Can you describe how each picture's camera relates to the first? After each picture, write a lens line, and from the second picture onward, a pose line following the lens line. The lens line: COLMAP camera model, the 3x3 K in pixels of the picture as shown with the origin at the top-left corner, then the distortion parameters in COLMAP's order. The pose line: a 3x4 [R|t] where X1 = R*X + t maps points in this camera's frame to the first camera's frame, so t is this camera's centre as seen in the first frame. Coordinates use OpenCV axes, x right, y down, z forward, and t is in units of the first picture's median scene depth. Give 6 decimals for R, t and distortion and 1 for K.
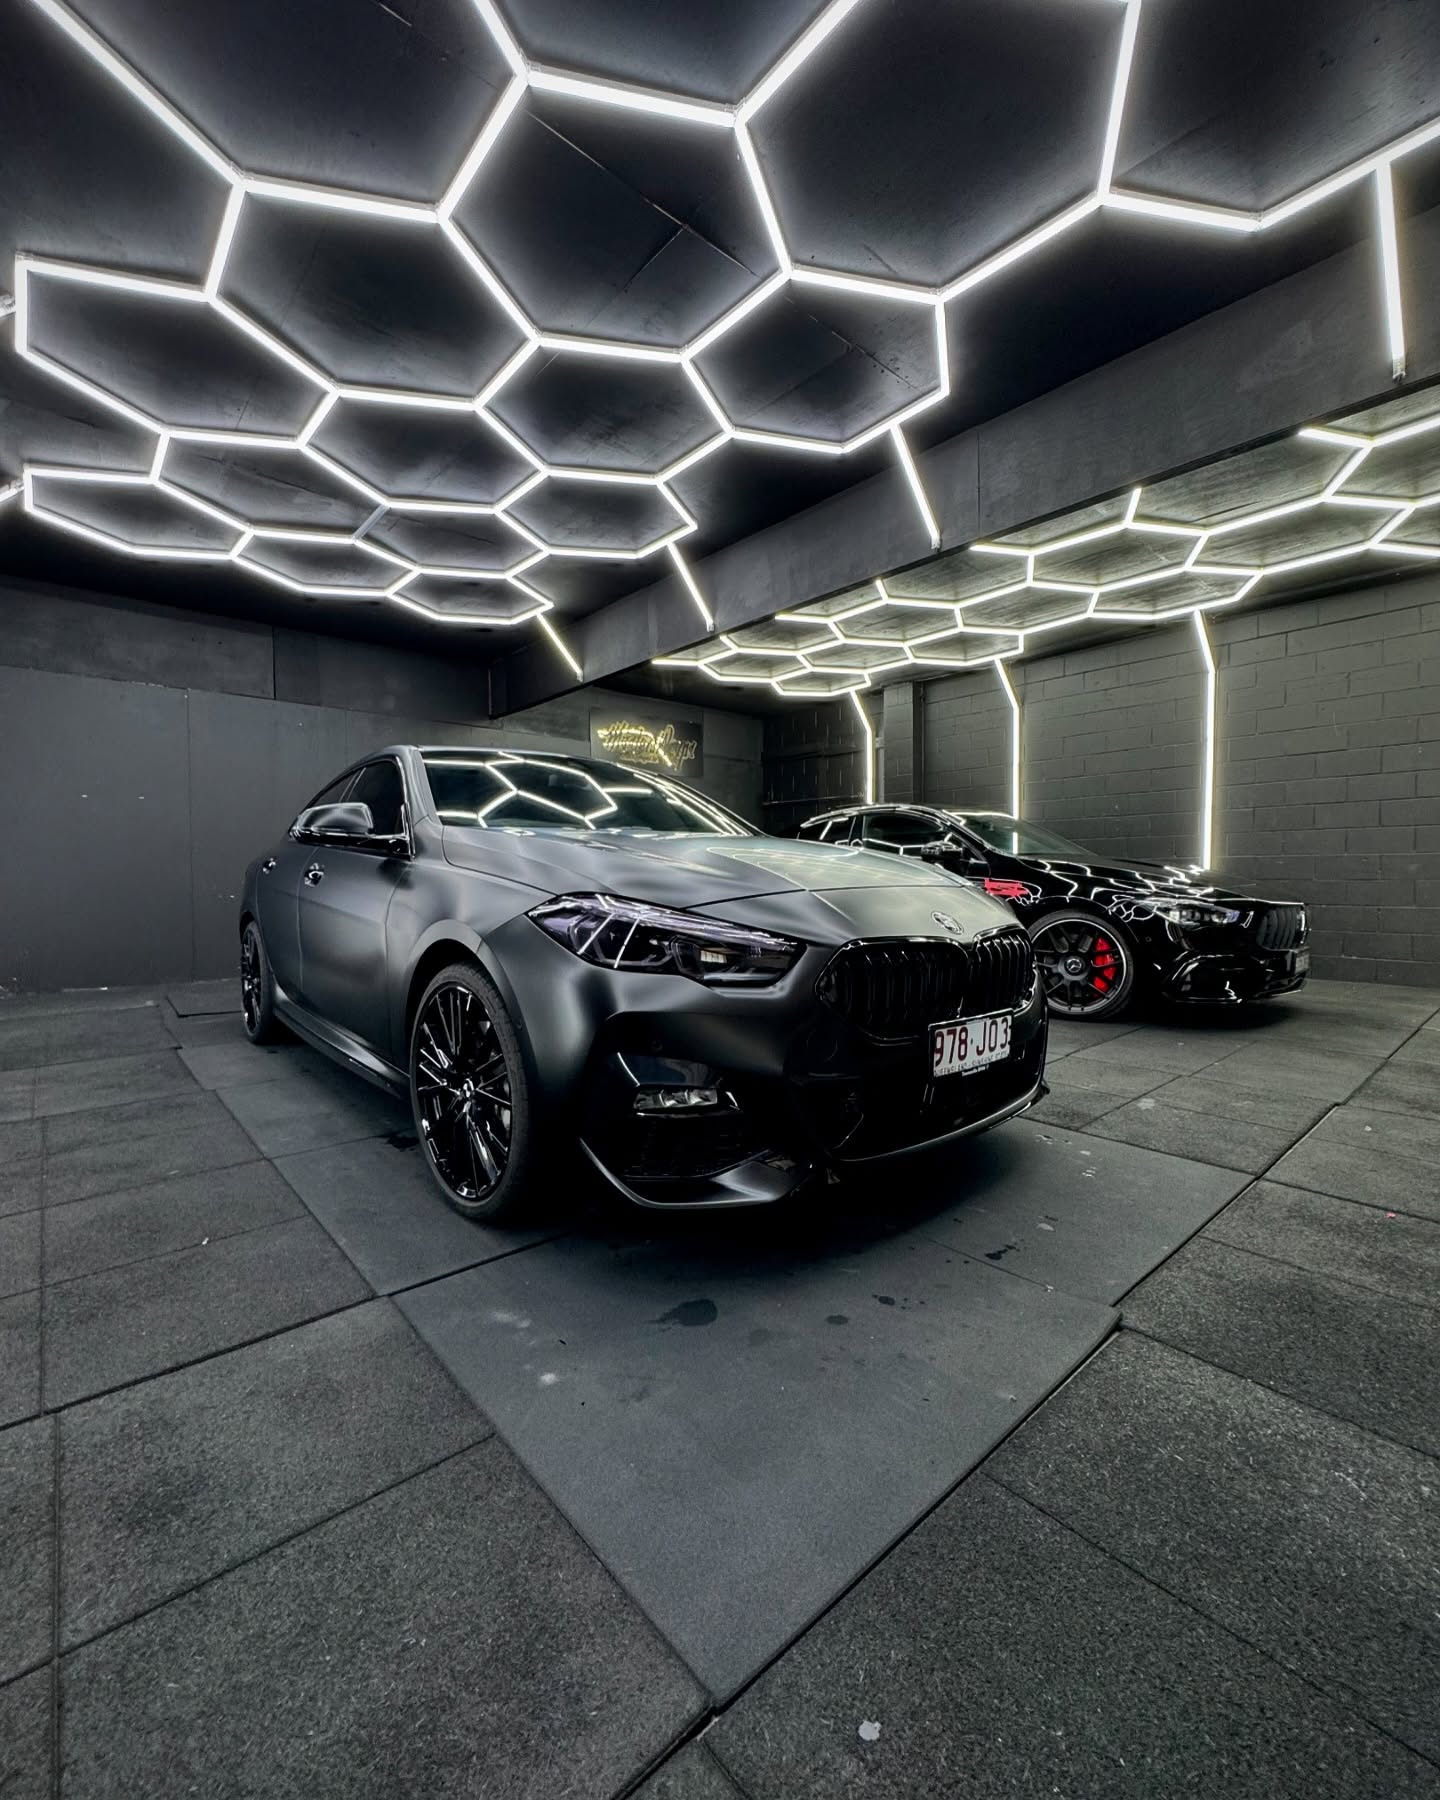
lens RADIAL K [[767.3, 0, 719.0], [0, 767.3, 897.6], [0, 0, 1]] dist [-0.001604, 0.000094]
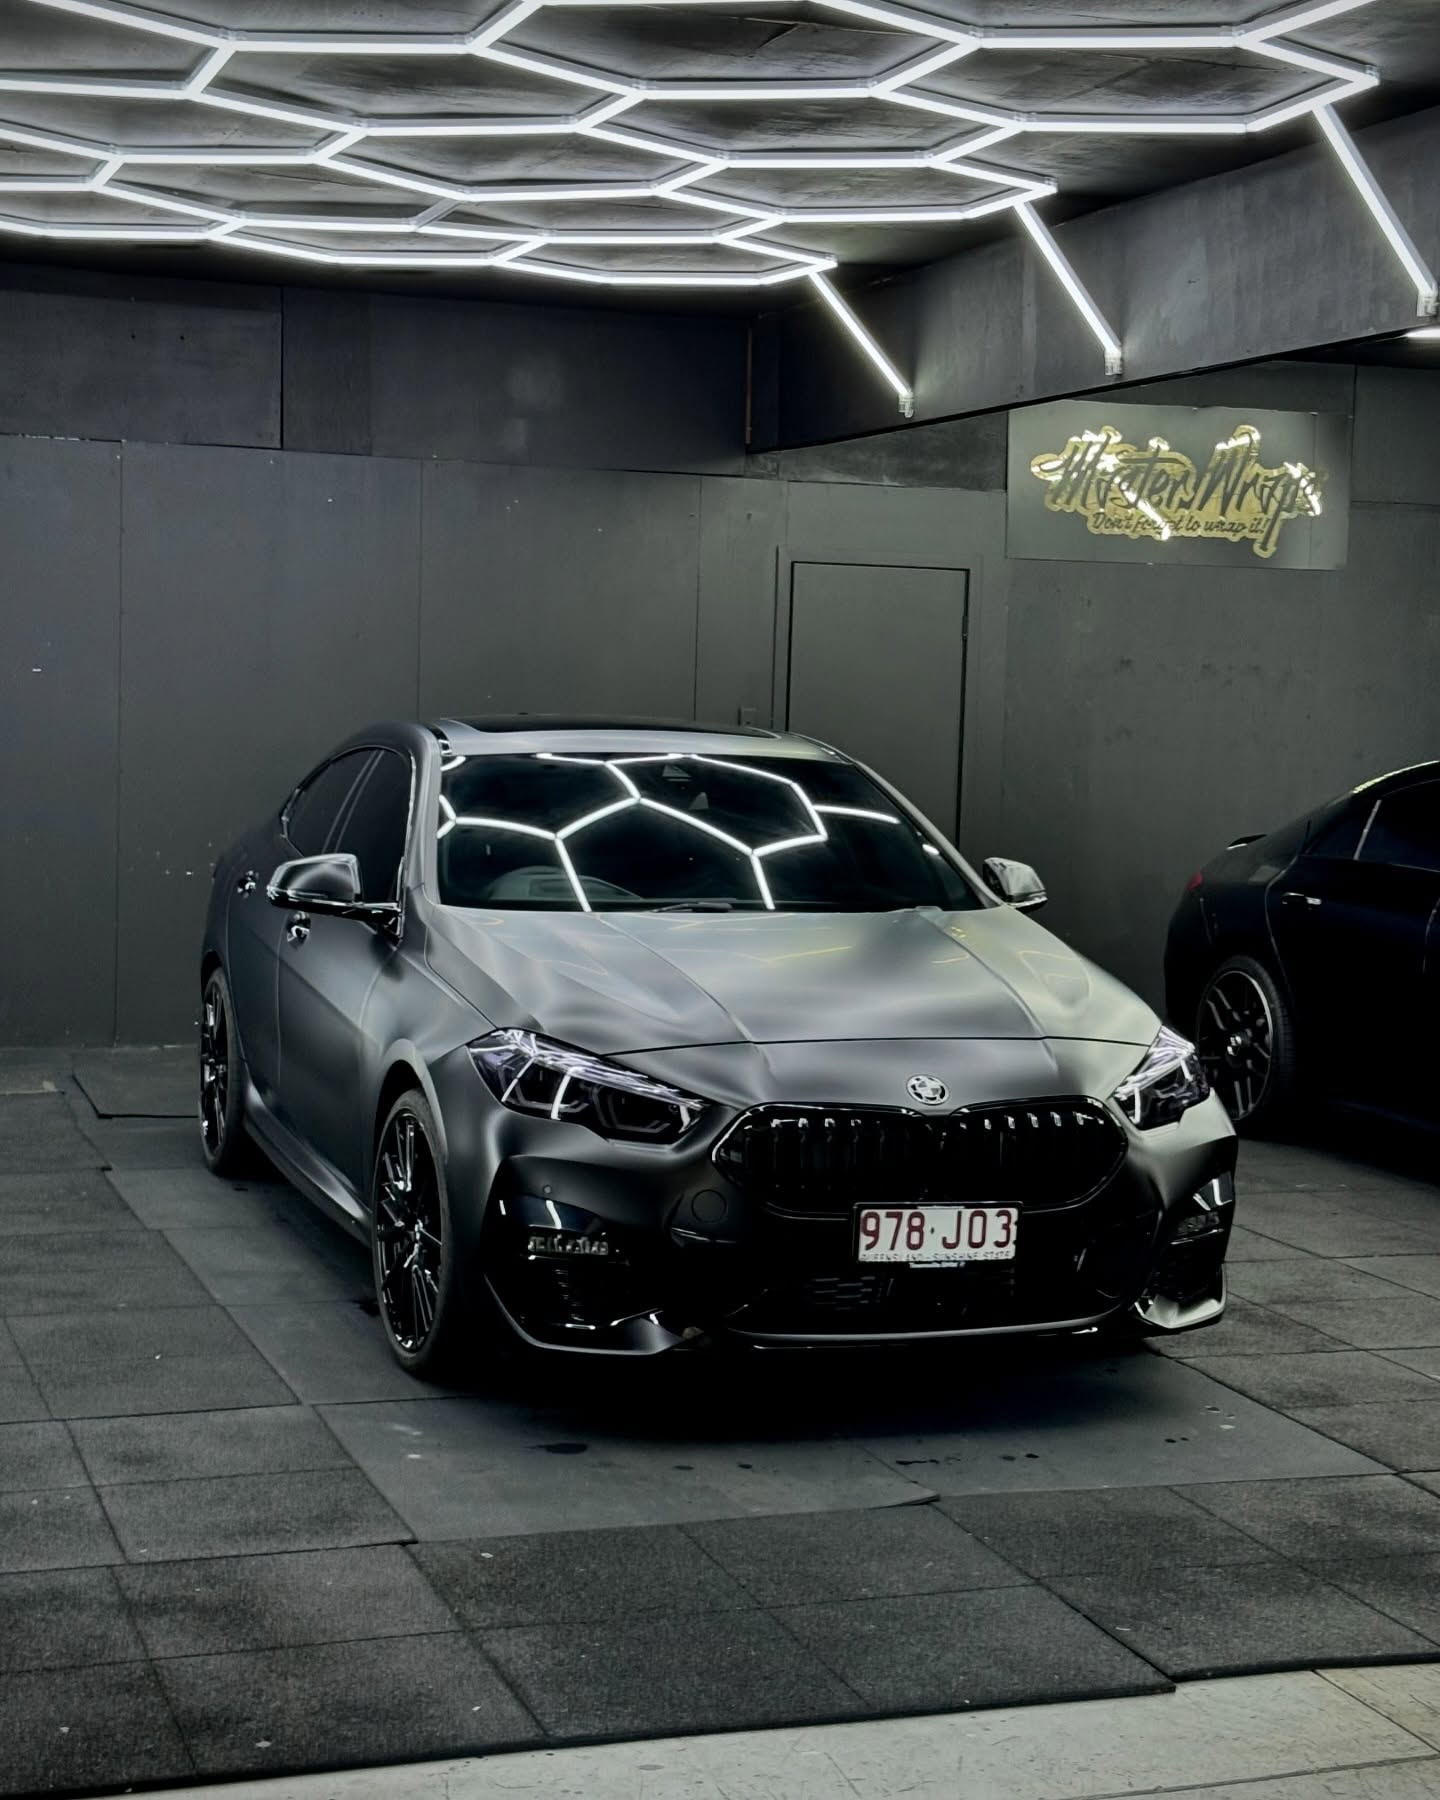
lens RADIAL K [[2999.2, 0, 720.0], [0, 2999.2, 900.0], [0, 0, 1]] dist [0.197900, -0.624280]
pose [[0.924591, 0.060304, -0.376157, 0.567273], [-0.044396, 0.997720, 0.050826, -0.143376], [0.378365, -0.030294, 0.925161, -0.919285]]
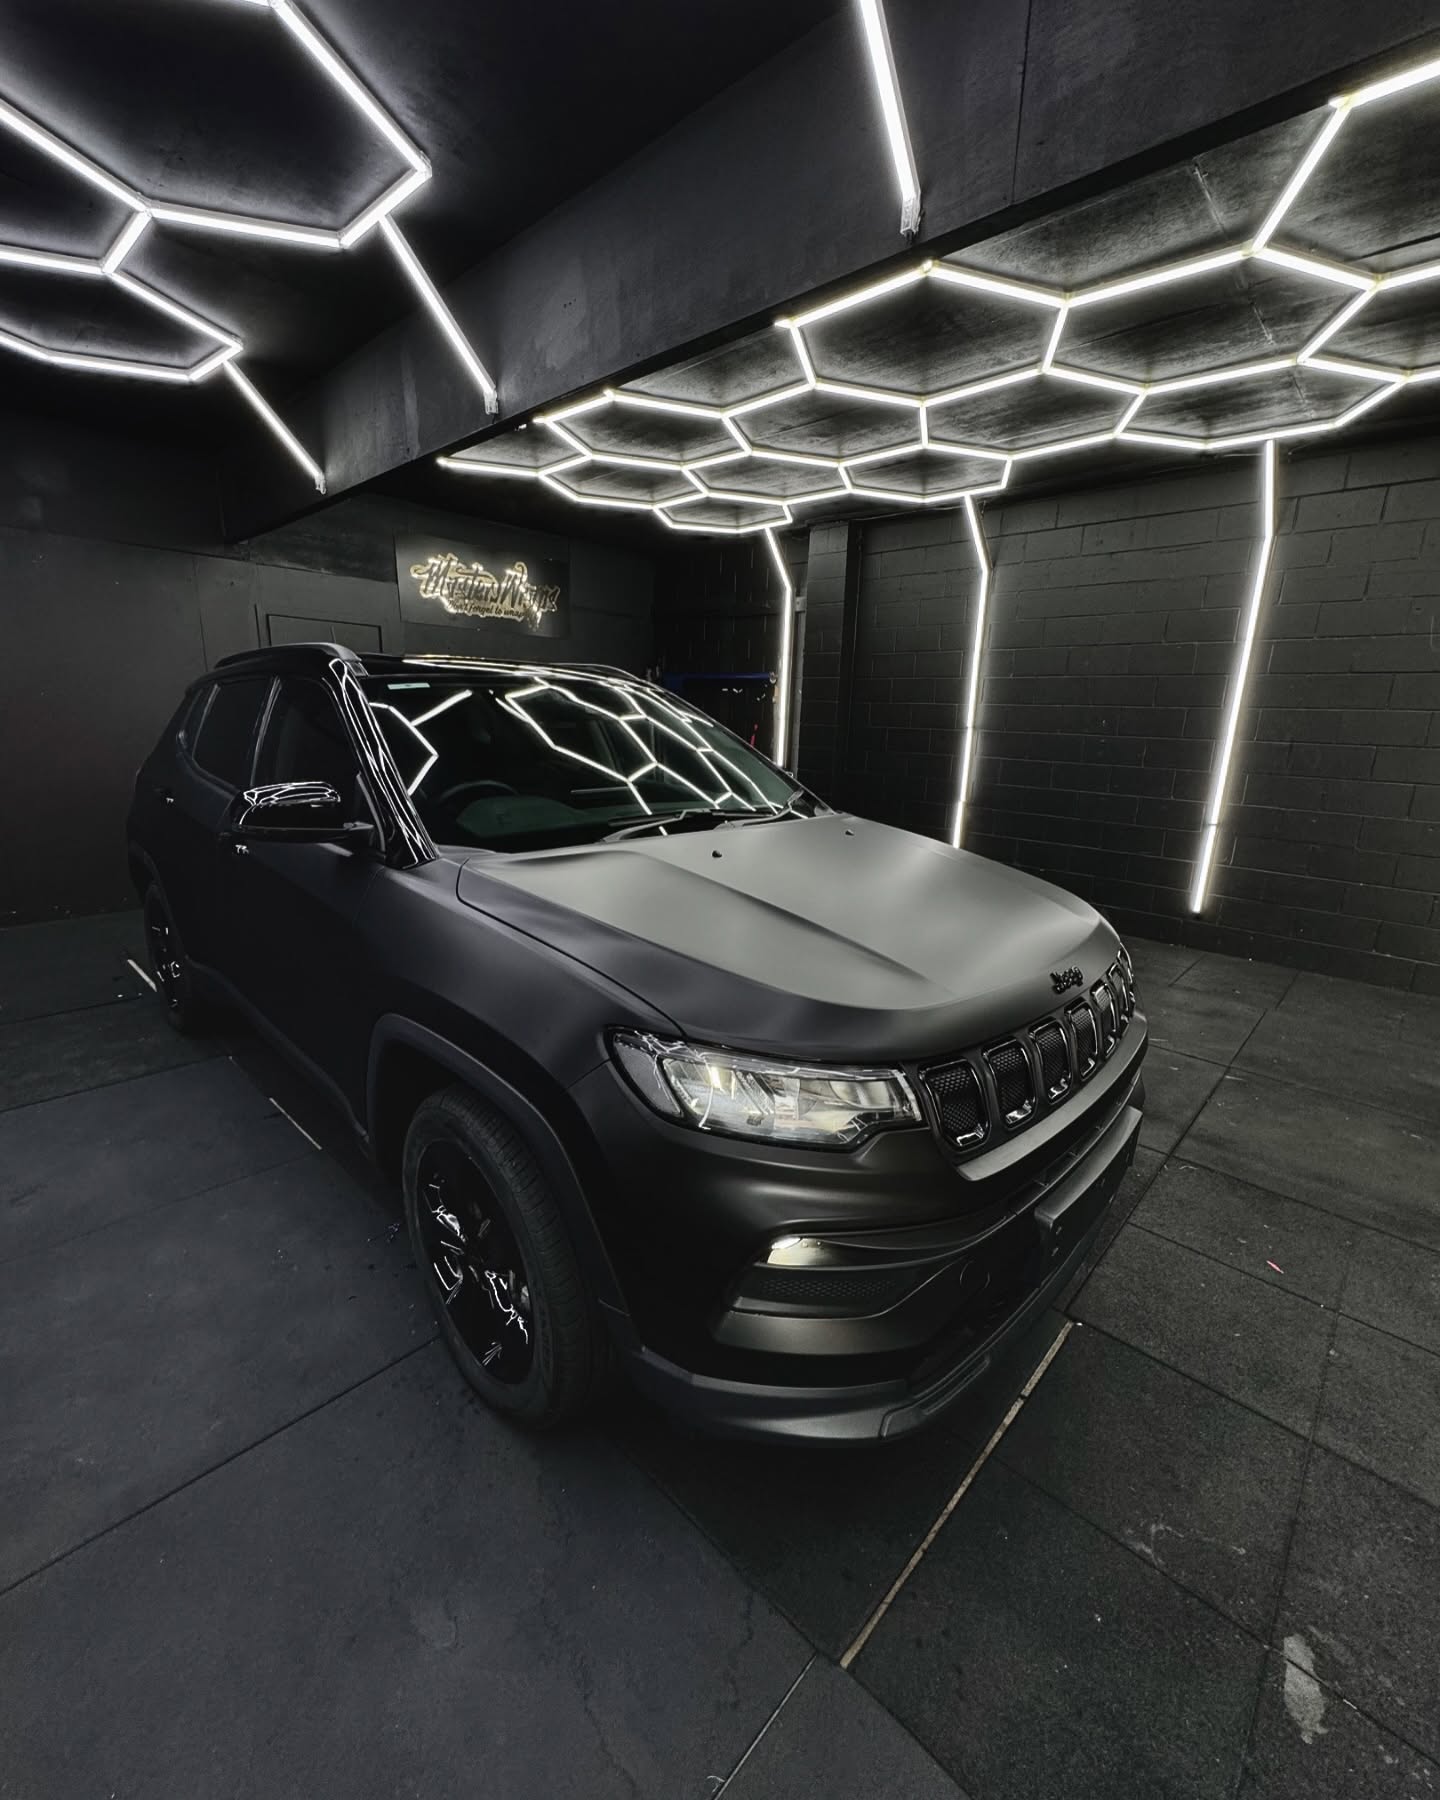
lens RADIAL K [[767.3, 0, 719.0], [0, 767.3, 897.6], [0, 0, 1]] dist [-0.001604, 0.000094]
pose [[0.994895, 0.012795, 0.100104, 0.122607], [-0.033229, 0.978151, 0.205221, -0.153741], [-0.095291, -0.207500, 0.973583, 0.457242]]
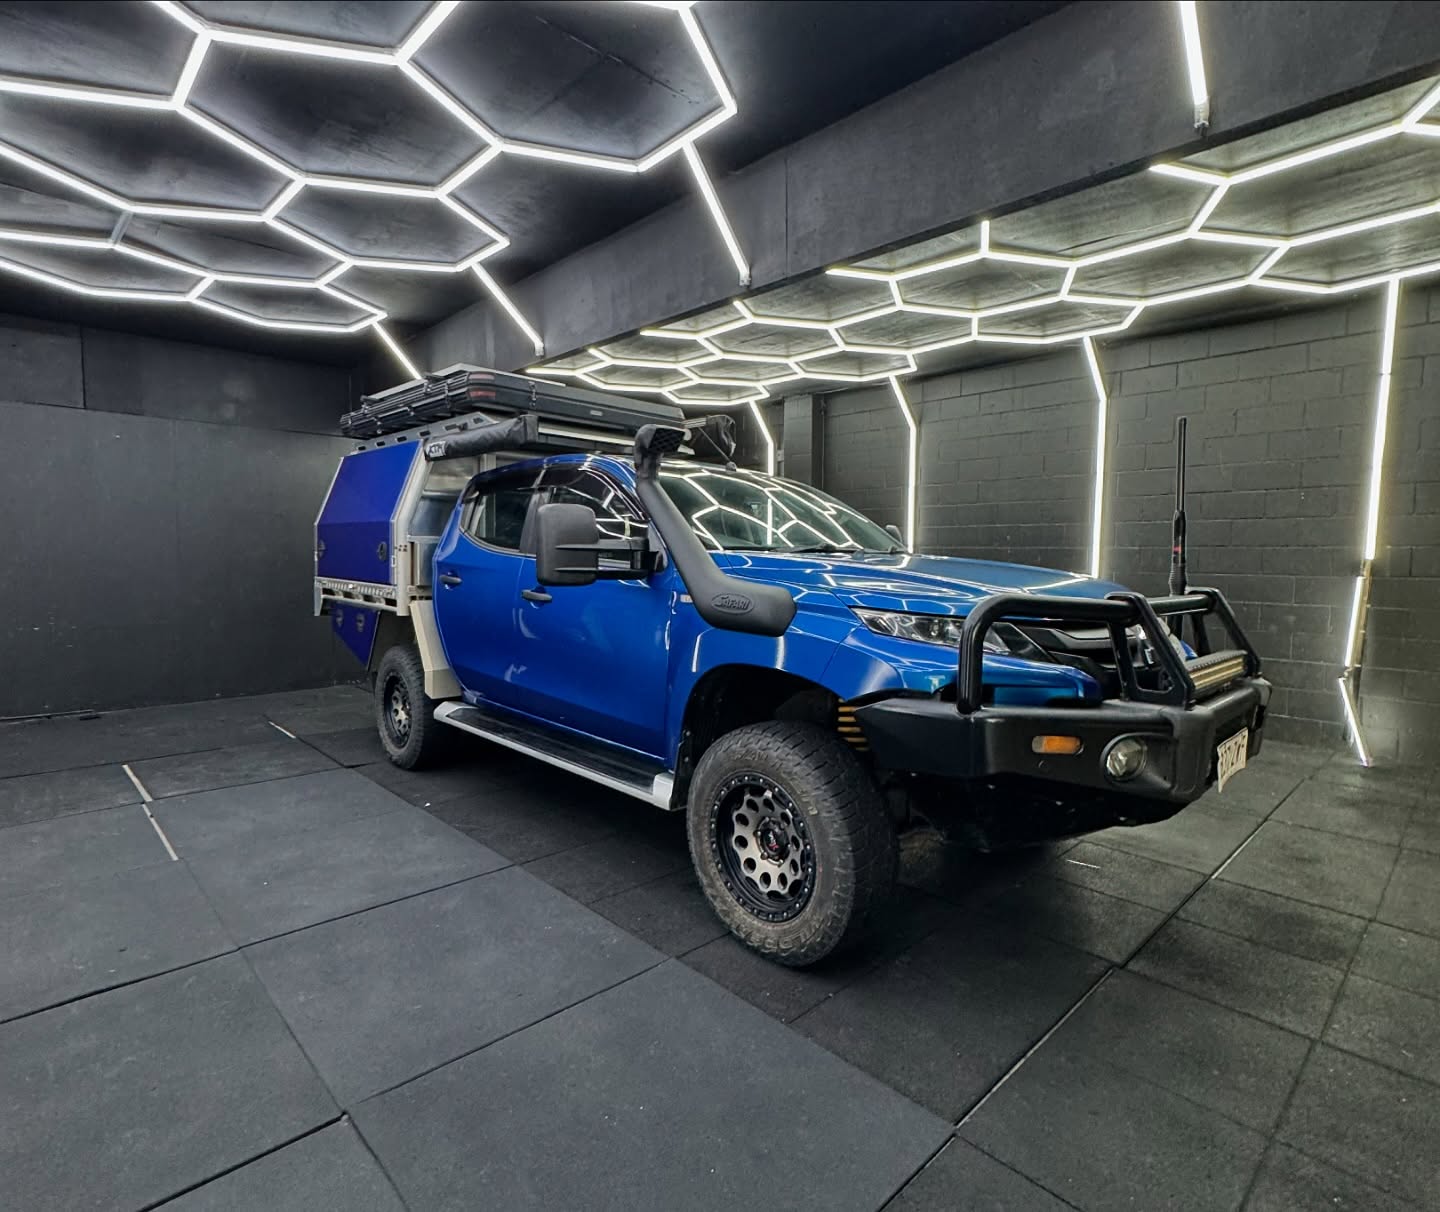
lens RADIAL K [[763.3, 0, 718.0], [0, 763.3, 600.0], [0, 0, 1]] dist [0.000893, 0.000653]
pose [[0.999173, 0.010518, 0.039272, 0.201939], [-0.011819, 0.999384, 0.033030, -0.112757], [-0.038901, -0.033467, 0.998682, 0.105116]]
